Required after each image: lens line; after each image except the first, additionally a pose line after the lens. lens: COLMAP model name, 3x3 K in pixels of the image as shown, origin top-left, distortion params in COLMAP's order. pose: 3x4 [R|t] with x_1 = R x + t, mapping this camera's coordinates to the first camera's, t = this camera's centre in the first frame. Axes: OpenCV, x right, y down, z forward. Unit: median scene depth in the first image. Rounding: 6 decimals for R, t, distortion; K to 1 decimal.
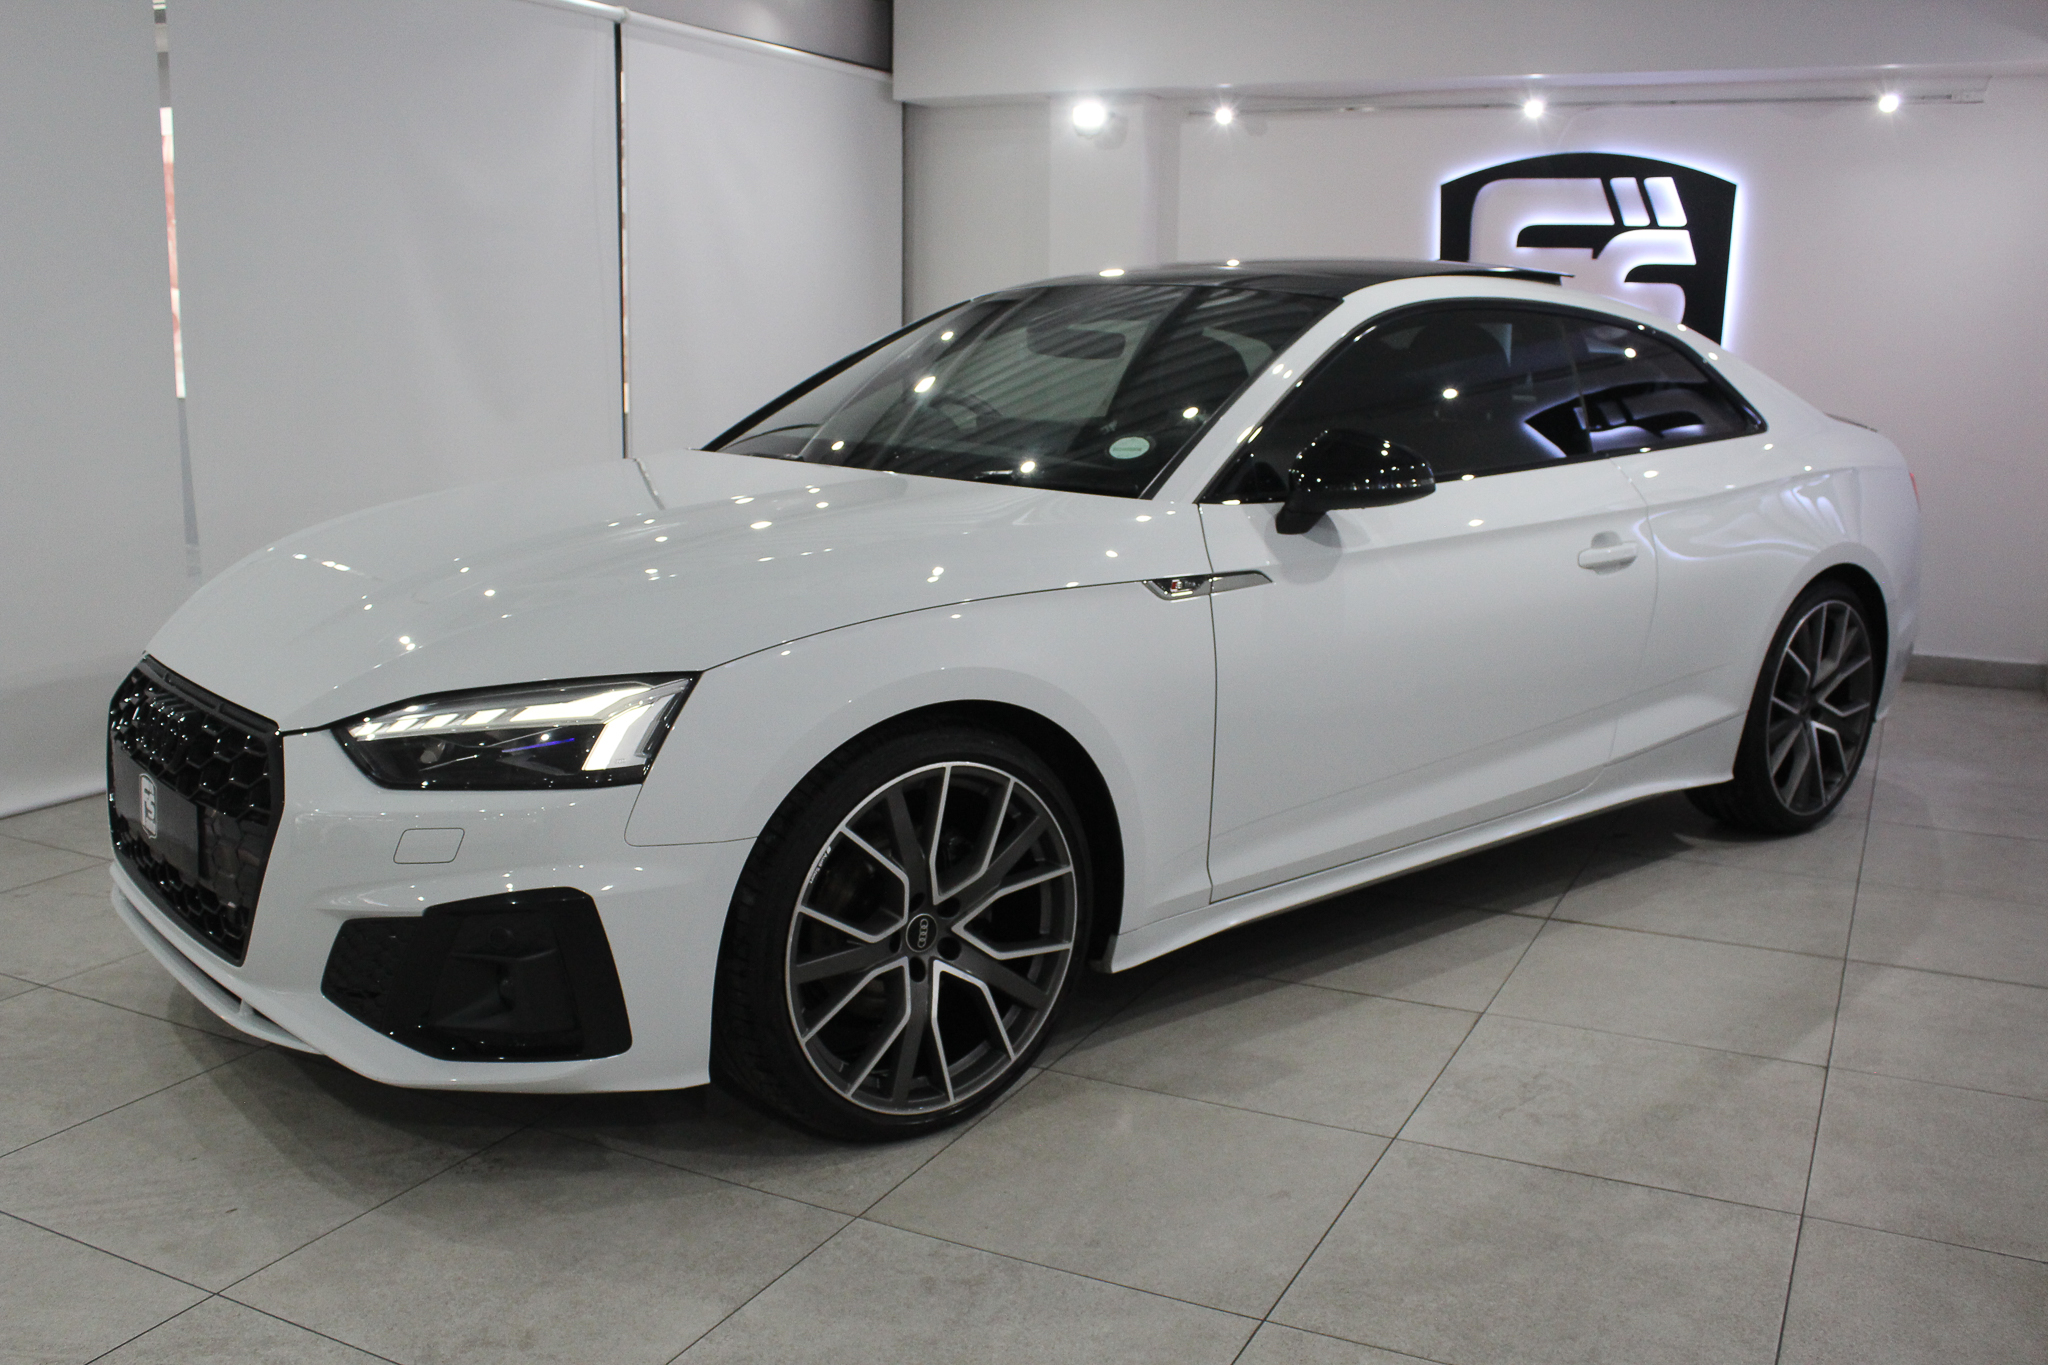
lens RADIAL K [[1909.3, 0, 1053.8], [0, 1909.3, 683.0], [0, 0, 1]] dist [-0.175618, 0.168443]
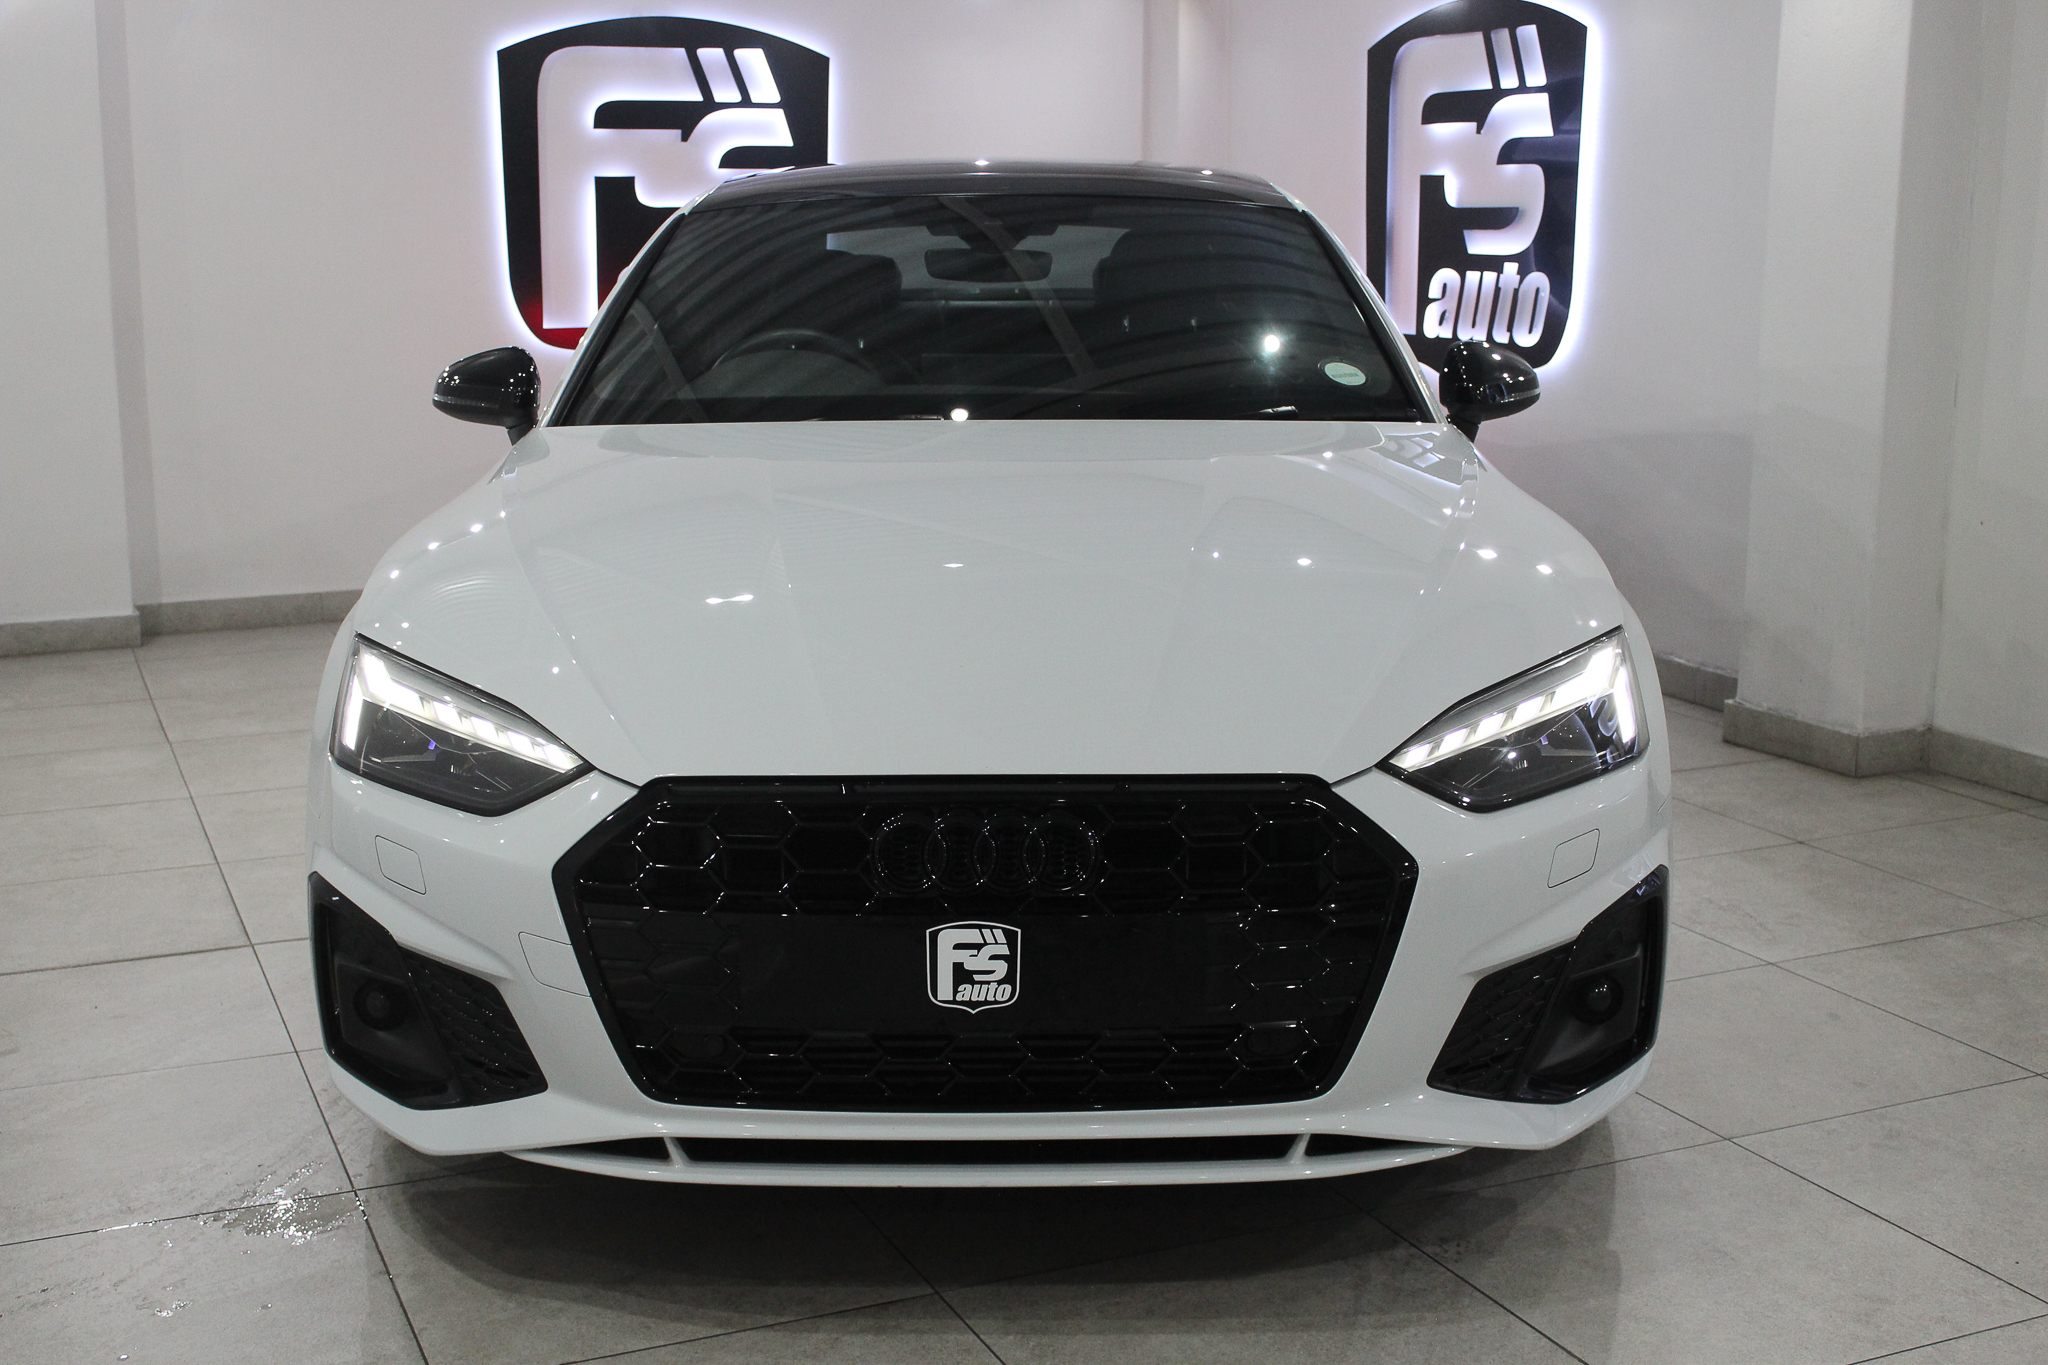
lens RADIAL K [[2436.1, 0, 1024.0], [0, 2436.1, 682.5], [0, 0, 1]] dist [-0.074428, 0.011576]
pose [[0.628378, -0.163127, 0.760612, -1.192783], [0.155687, 0.984356, 0.082492, -0.113255], [-0.762170, 0.066581, 0.643945, 0.408374]]
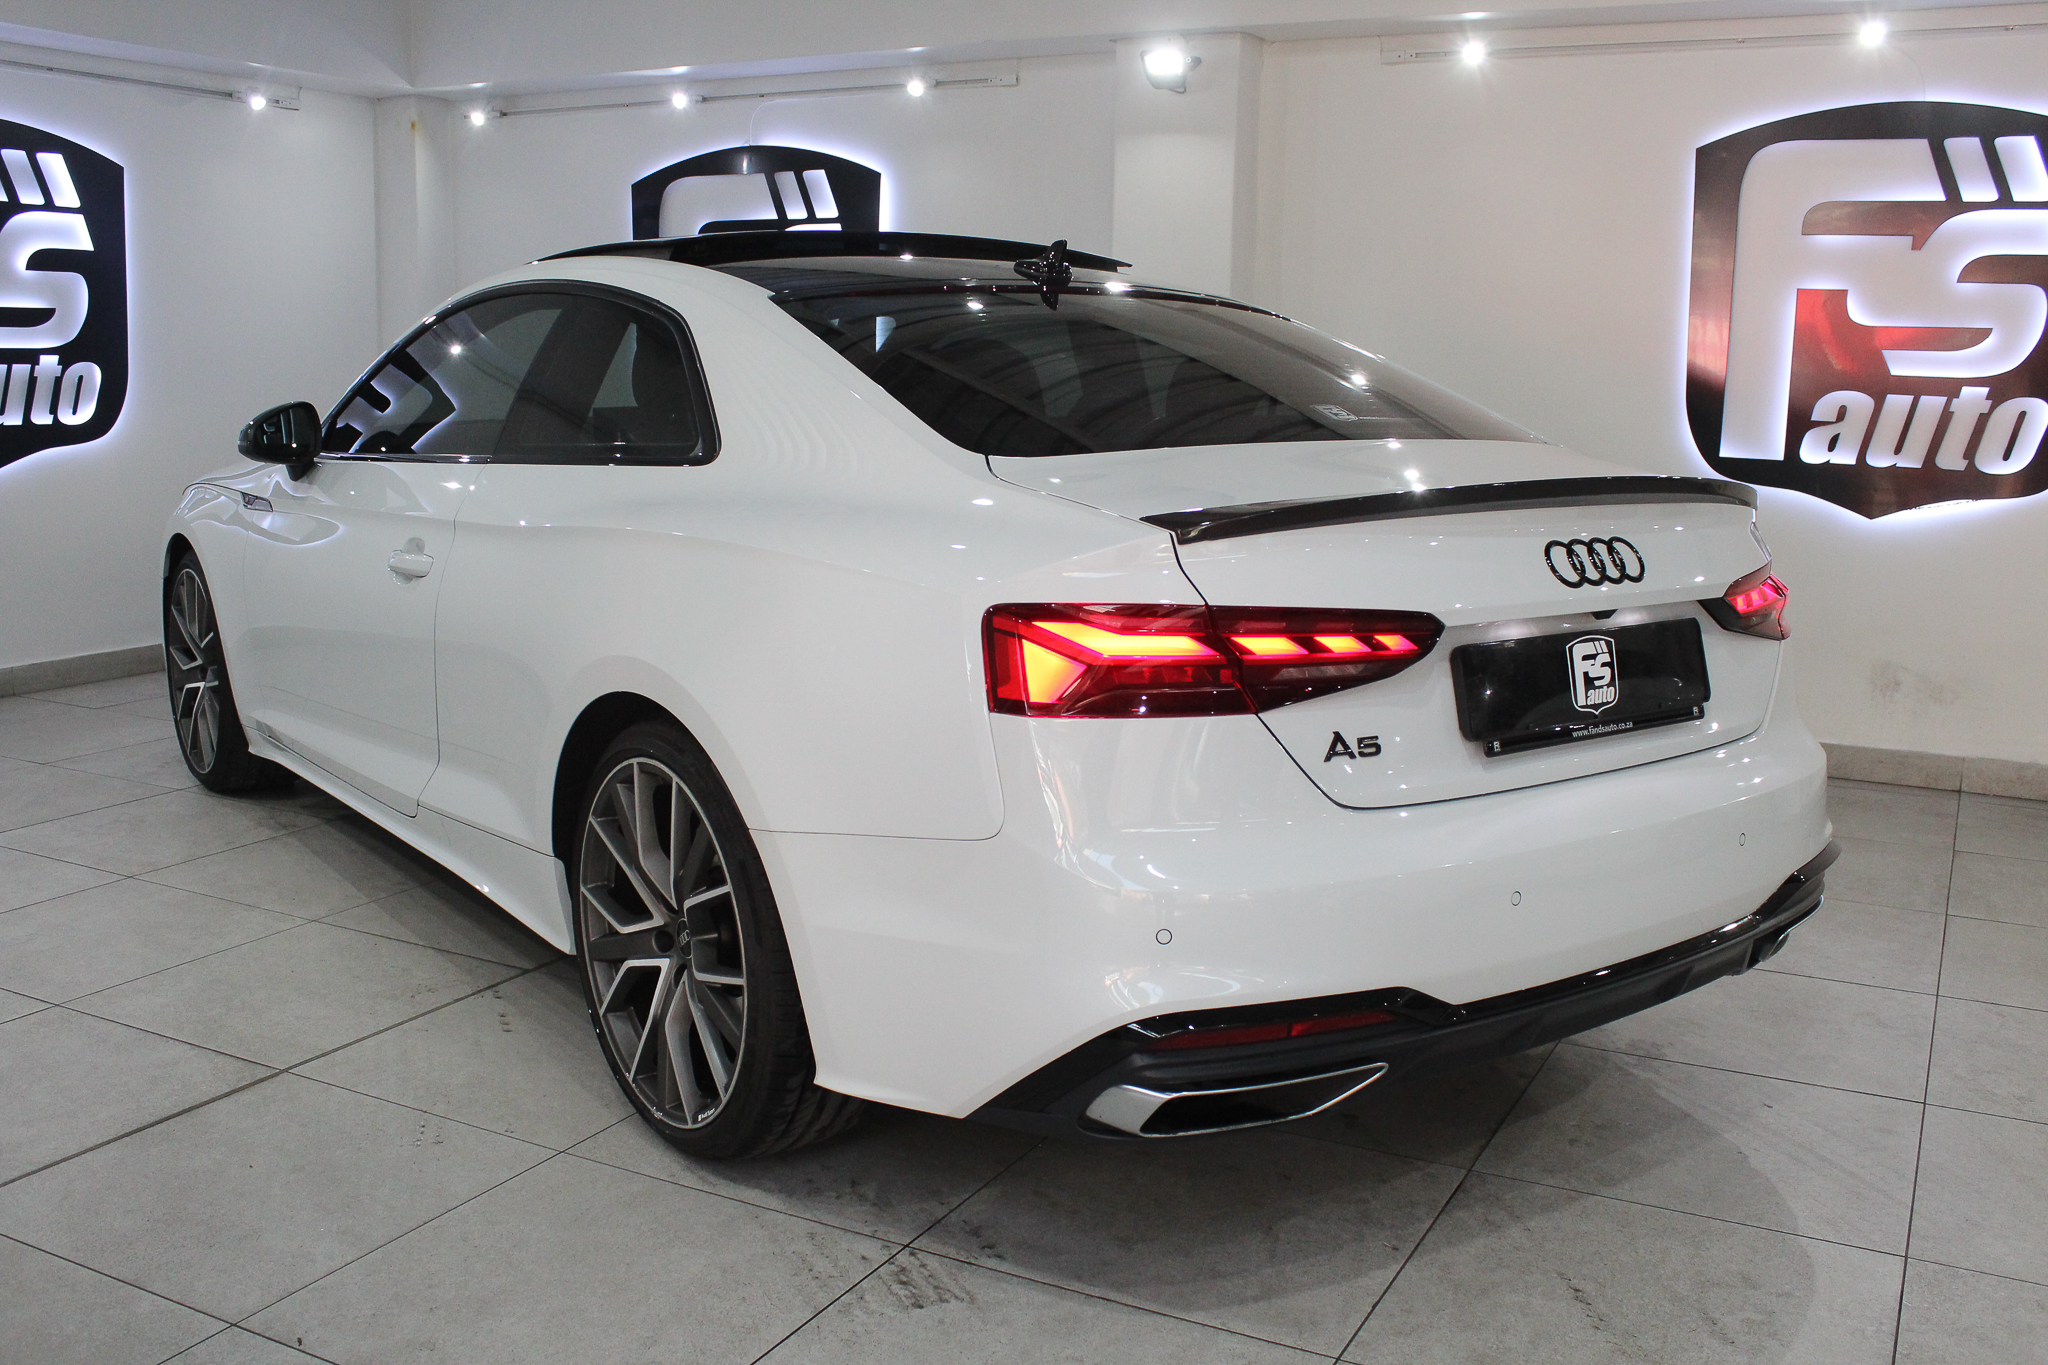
lens RADIAL K [[1909.3, 0, 1053.8], [0, 1909.3, 683.0], [0, 0, 1]] dist [-0.175618, 0.168443]
pose [[-0.005161, -0.184516, 0.982816, -1.375363], [0.169448, 0.968455, 0.182710, -0.234270], [-0.985526, 0.167480, 0.026268, 1.239580]]
